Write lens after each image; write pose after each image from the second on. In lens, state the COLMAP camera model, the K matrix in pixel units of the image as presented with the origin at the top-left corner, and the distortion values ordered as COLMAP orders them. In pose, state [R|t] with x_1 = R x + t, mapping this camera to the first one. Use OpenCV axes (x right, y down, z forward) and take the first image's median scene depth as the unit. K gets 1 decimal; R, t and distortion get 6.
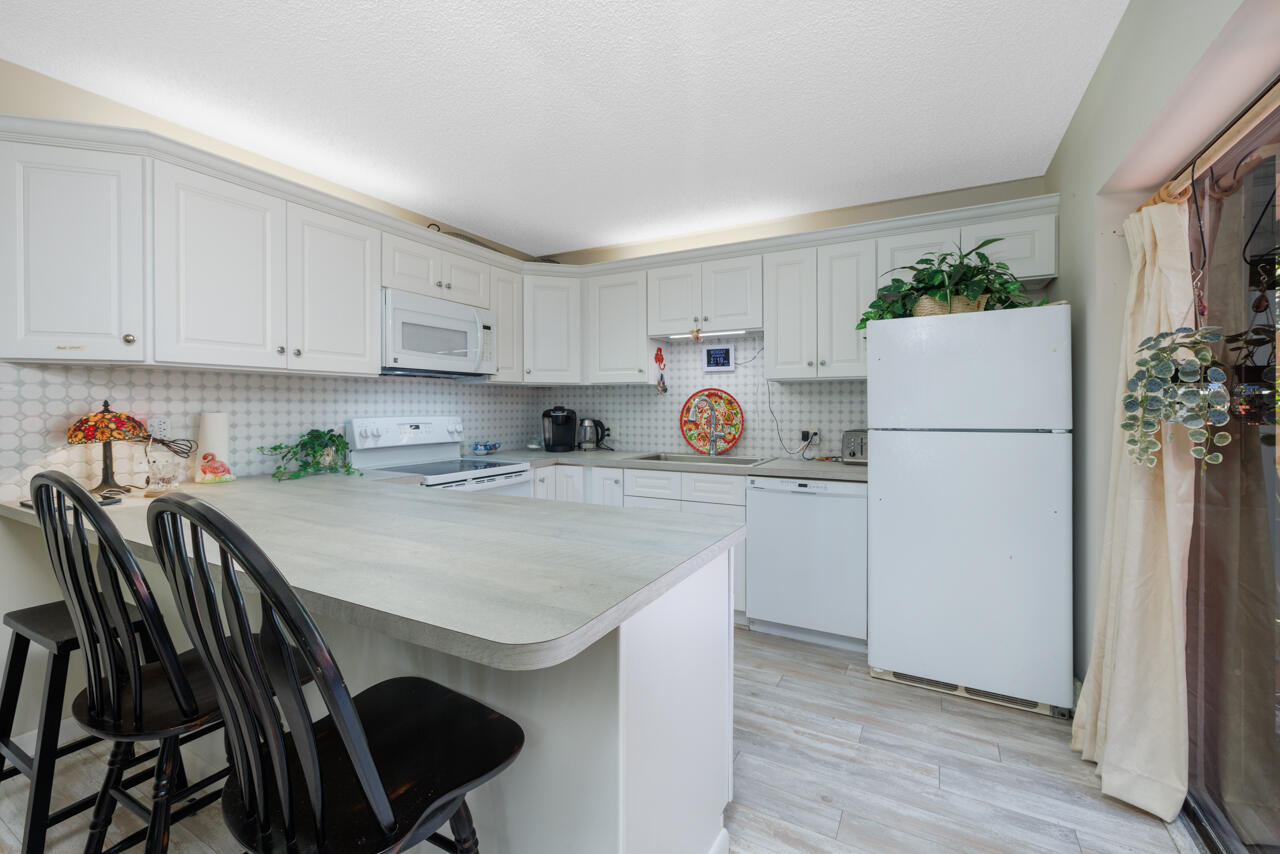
lens RADIAL K [[550.5, 0, 636.2], [0, 550.5, 416.2], [0, 0, 1]] dist [0.000047, 0.000000]
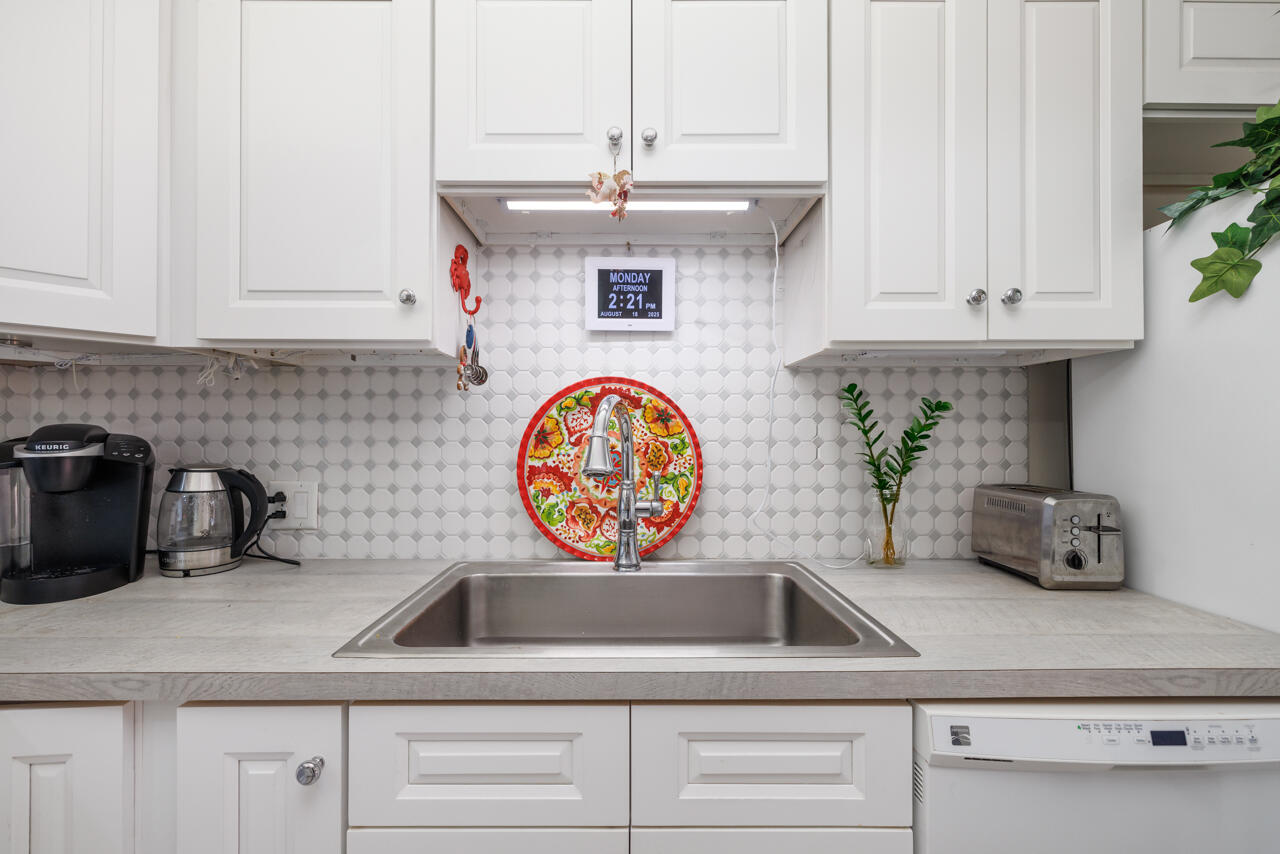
lens RADIAL K [[582.5, 0, 638.5], [0, 582.5, 426.4], [0, 0, 1]] dist [-0.004469, -0.000266]
pose [[0.884922, 0.006030, 0.465699, -0.024854], [0.007323, 0.999612, -0.026859, -0.007710], [-0.465681, 0.027179, 0.884535, 0.638116]]
